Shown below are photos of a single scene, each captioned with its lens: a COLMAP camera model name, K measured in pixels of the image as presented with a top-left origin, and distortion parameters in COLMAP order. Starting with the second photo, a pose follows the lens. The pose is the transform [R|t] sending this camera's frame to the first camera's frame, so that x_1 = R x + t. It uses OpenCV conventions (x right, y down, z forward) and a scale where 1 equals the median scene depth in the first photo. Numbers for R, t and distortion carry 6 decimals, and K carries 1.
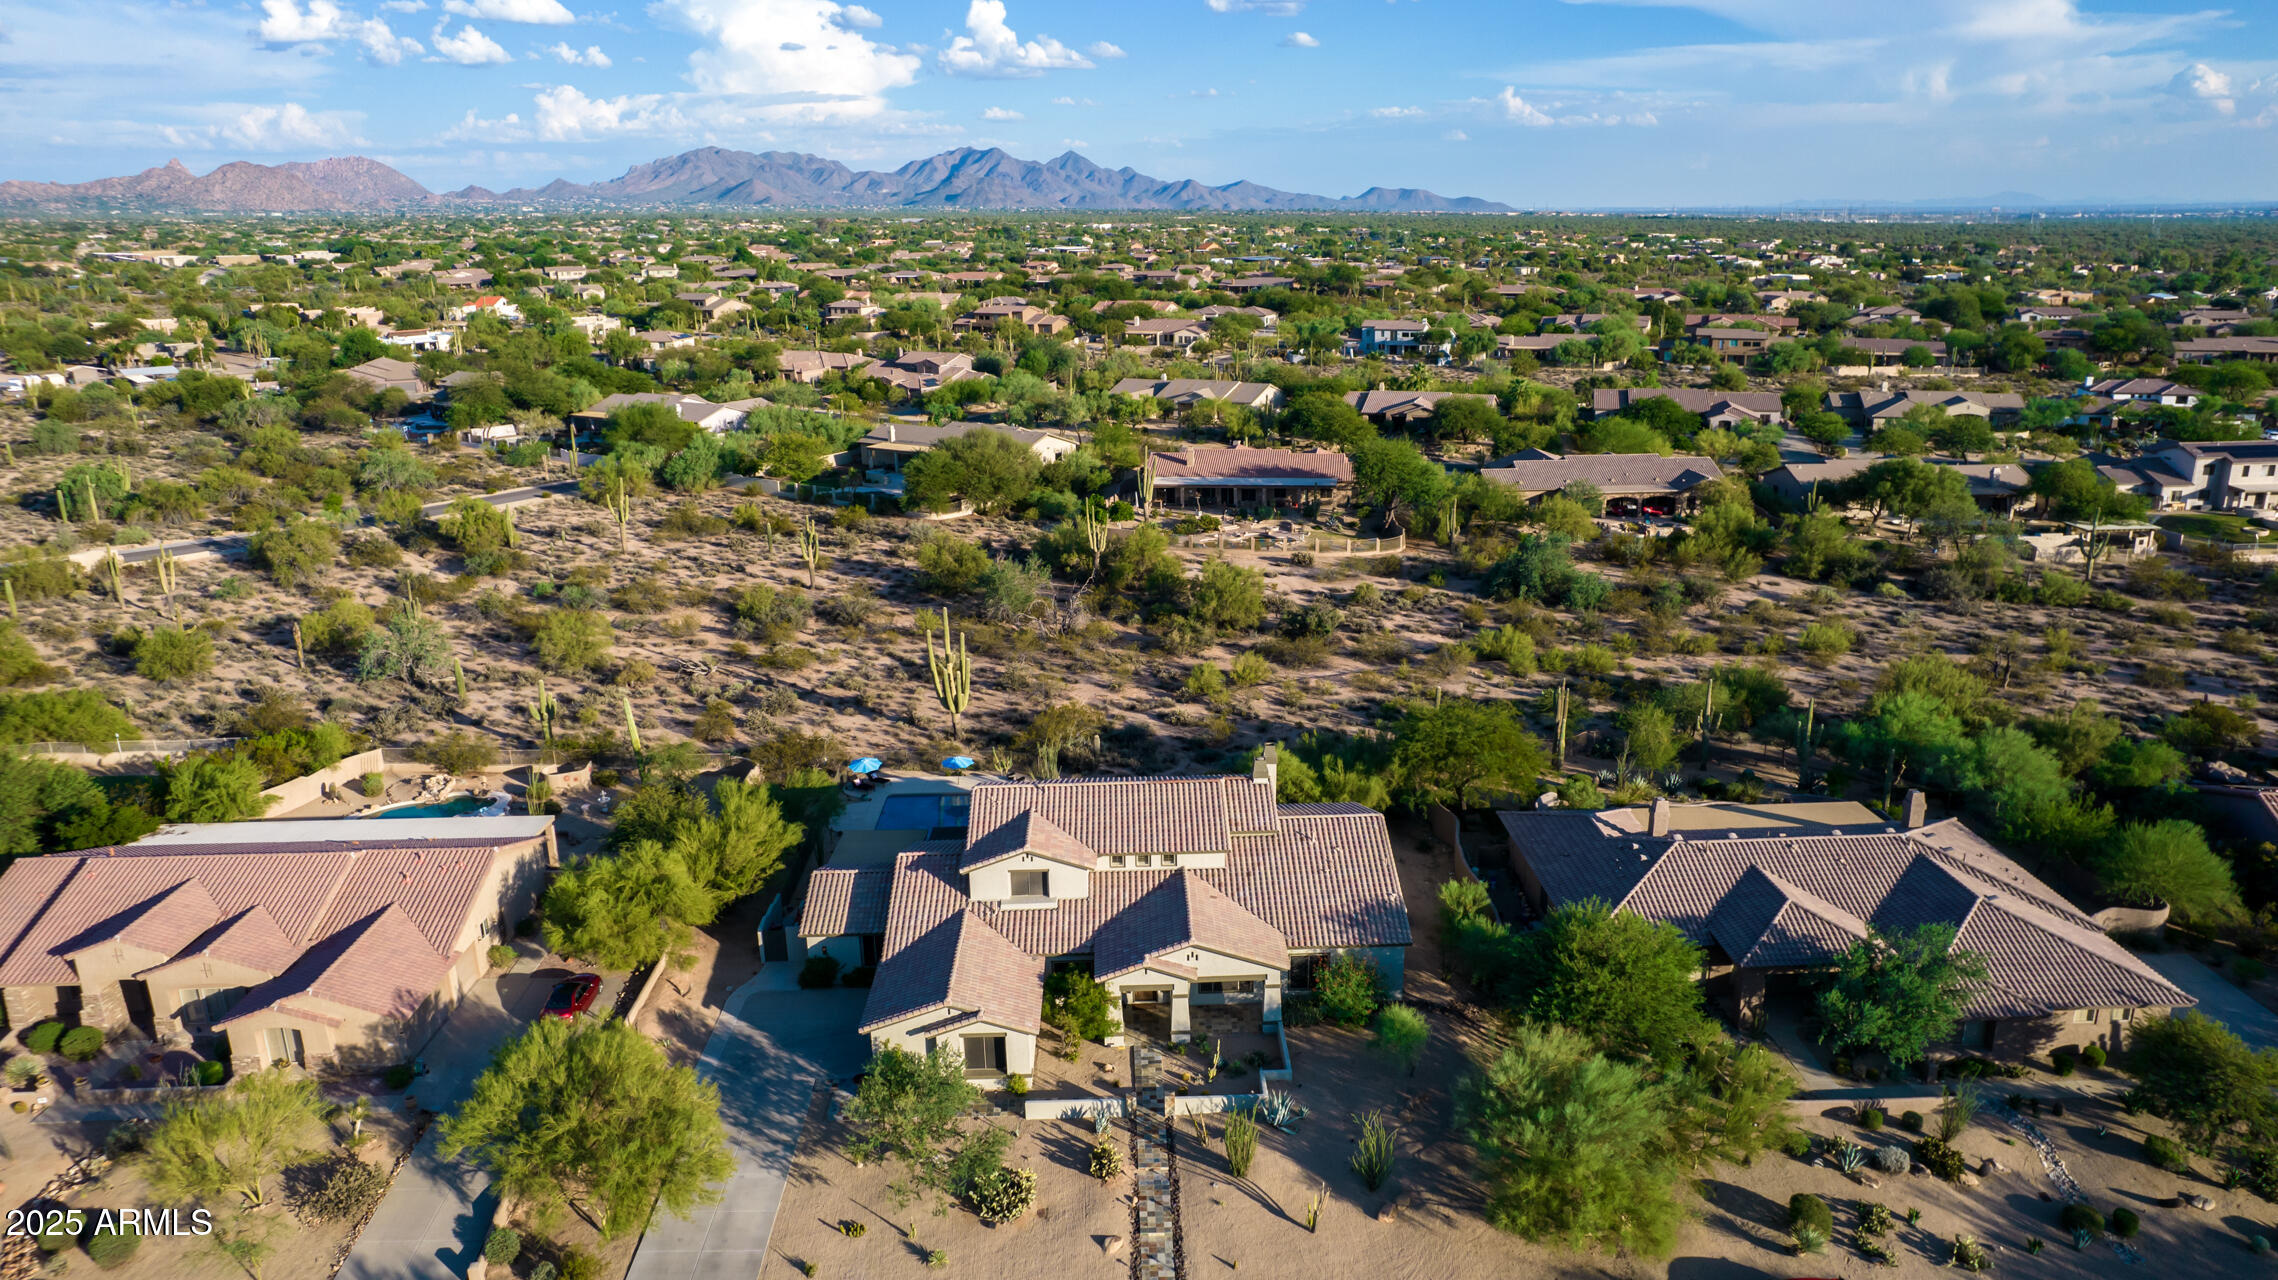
lens RADIAL K [[1507.5, 0, 1140.7], [0, 1507.5, 631.8], [0, 0, 1]] dist [-0.068715, 0.053982]
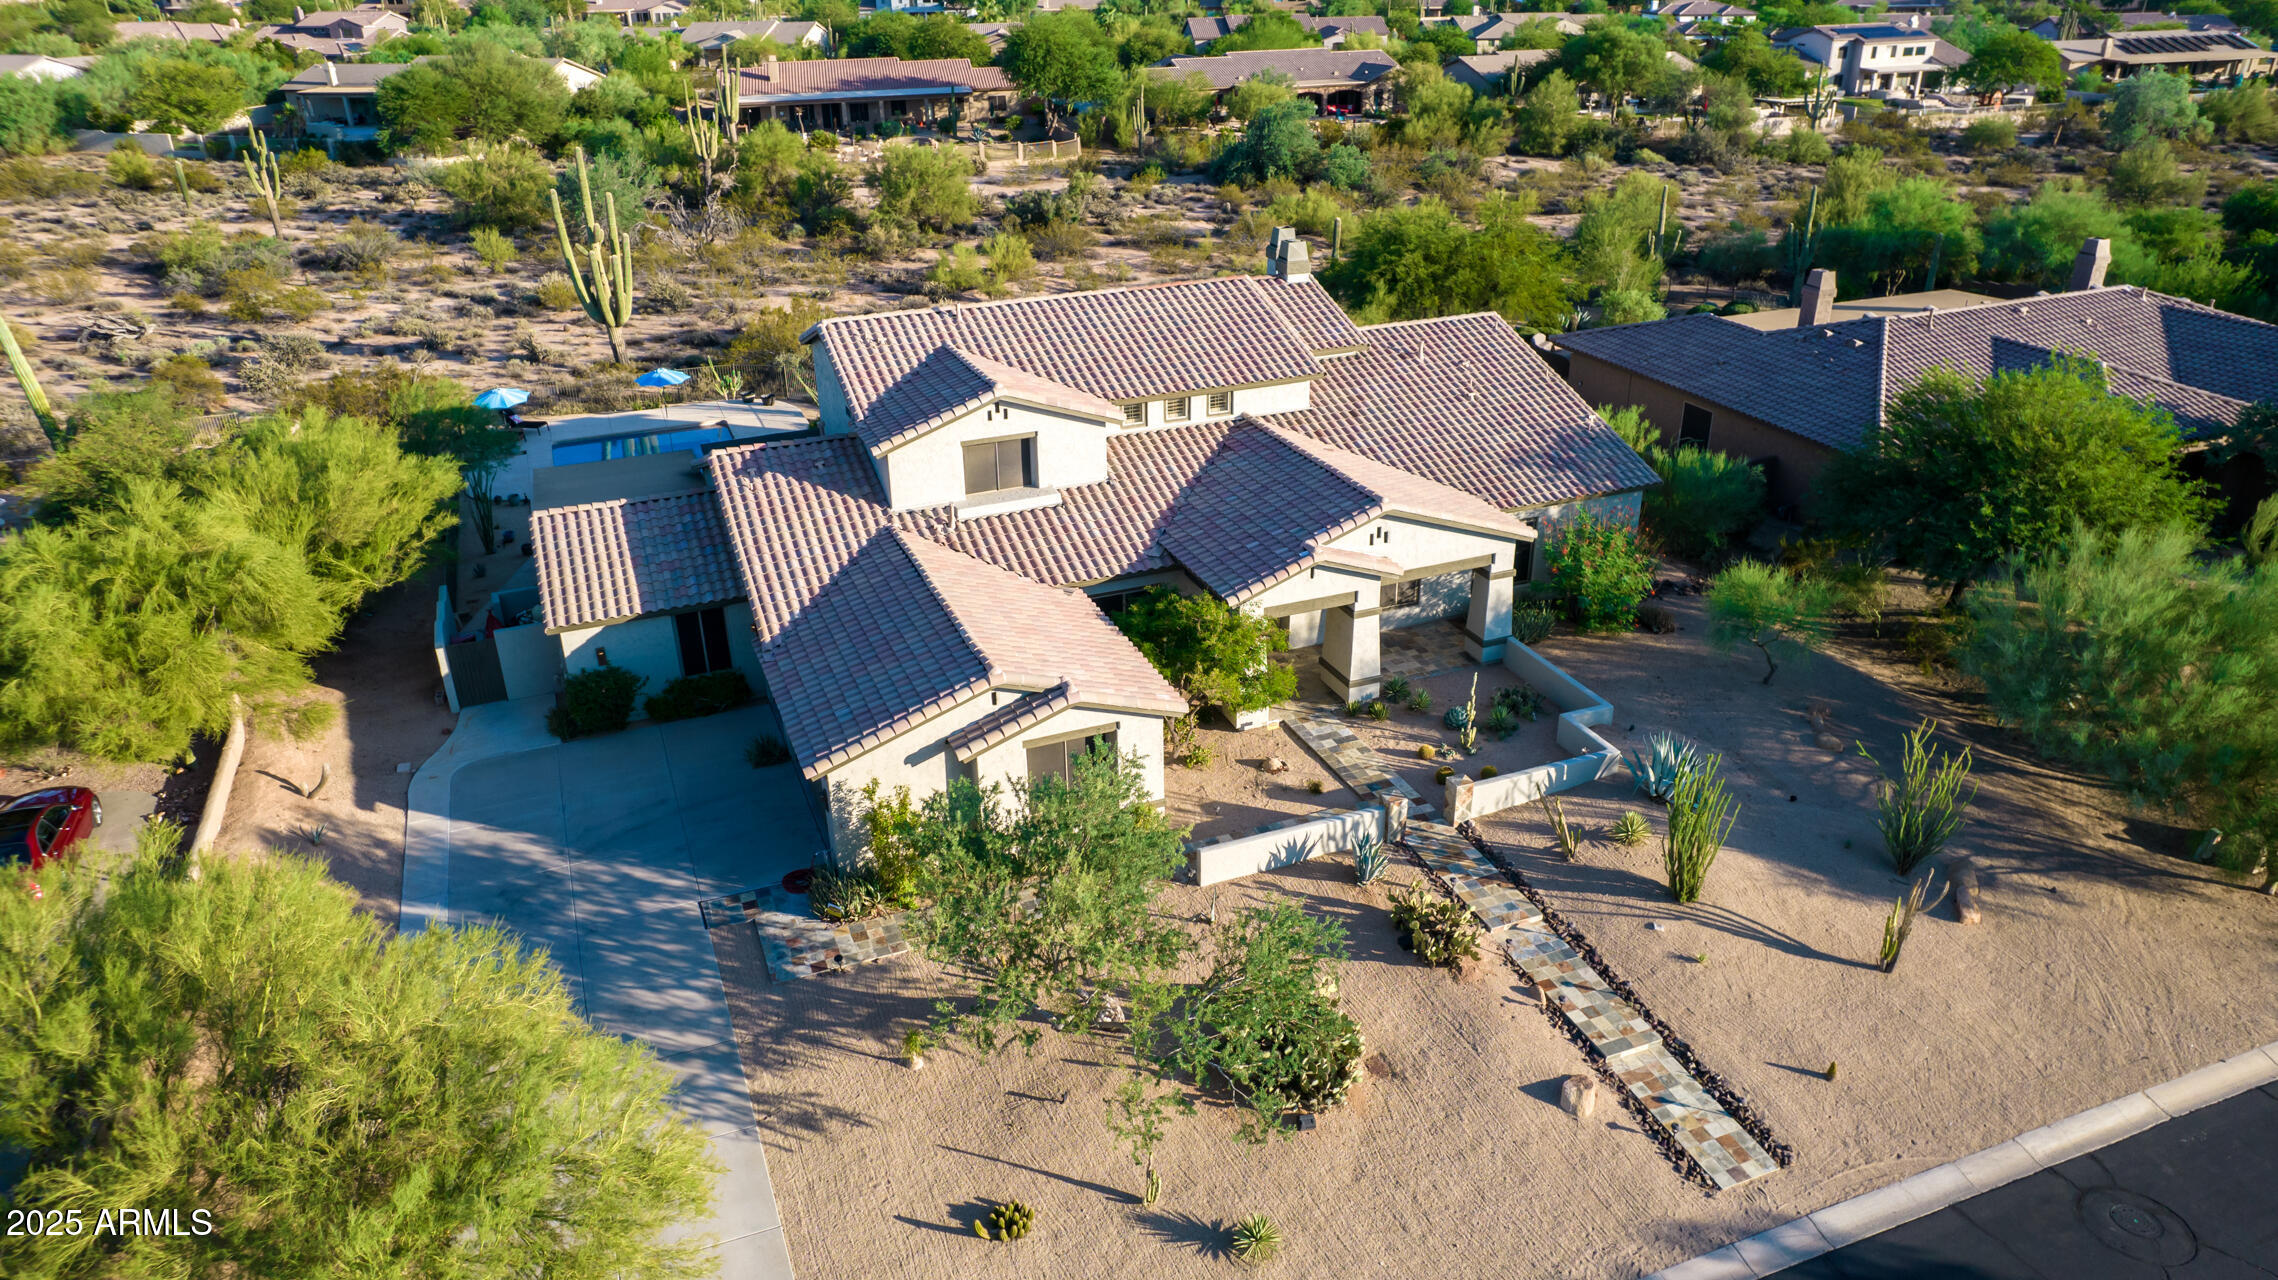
lens RADIAL K [[1507.5, 0, 1139.6], [0, 1507.5, 644.3], [0, 0, 1]] dist [-0.068715, 0.053982]
pose [[0.935142, -0.149214, 0.321316, -0.120752], [0.095991, 0.979767, 0.175620, 0.083239], [-0.341020, -0.133386, 0.930545, 0.289973]]
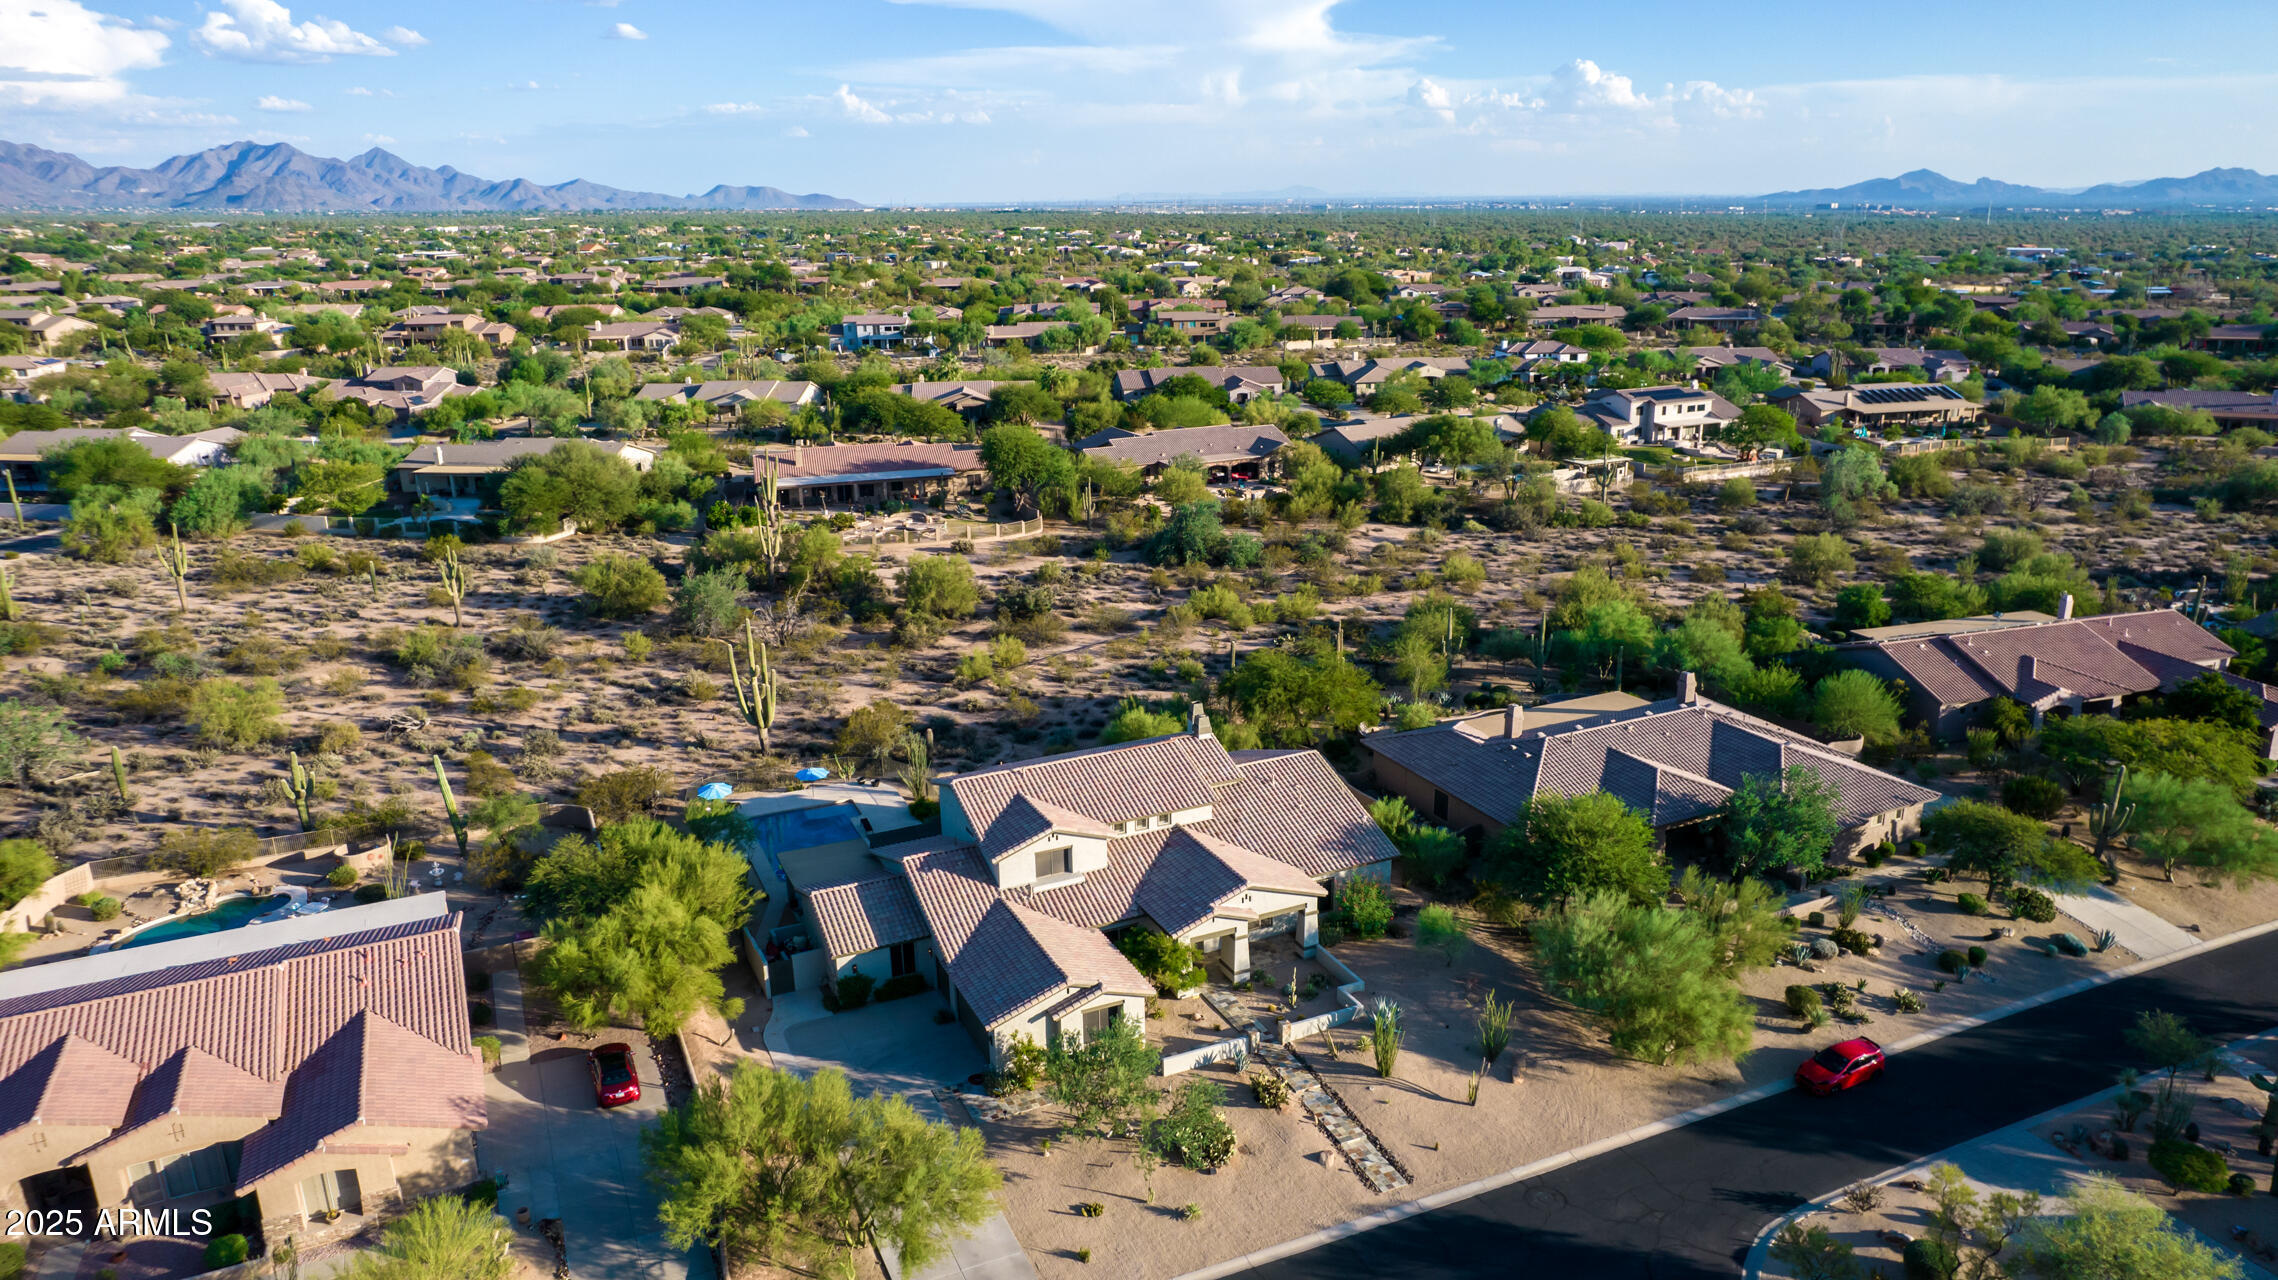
lens RADIAL K [[1507.5, 0, 1140.9], [0, 1507.5, 640.7], [0, 0, 1]] dist [-0.068715, 0.053982]
pose [[0.915445, -0.111858, 0.386586, -0.232459], [0.109023, 0.993606, 0.029329, -0.002580], [-0.387395, 0.015297, 0.921787, 0.024755]]
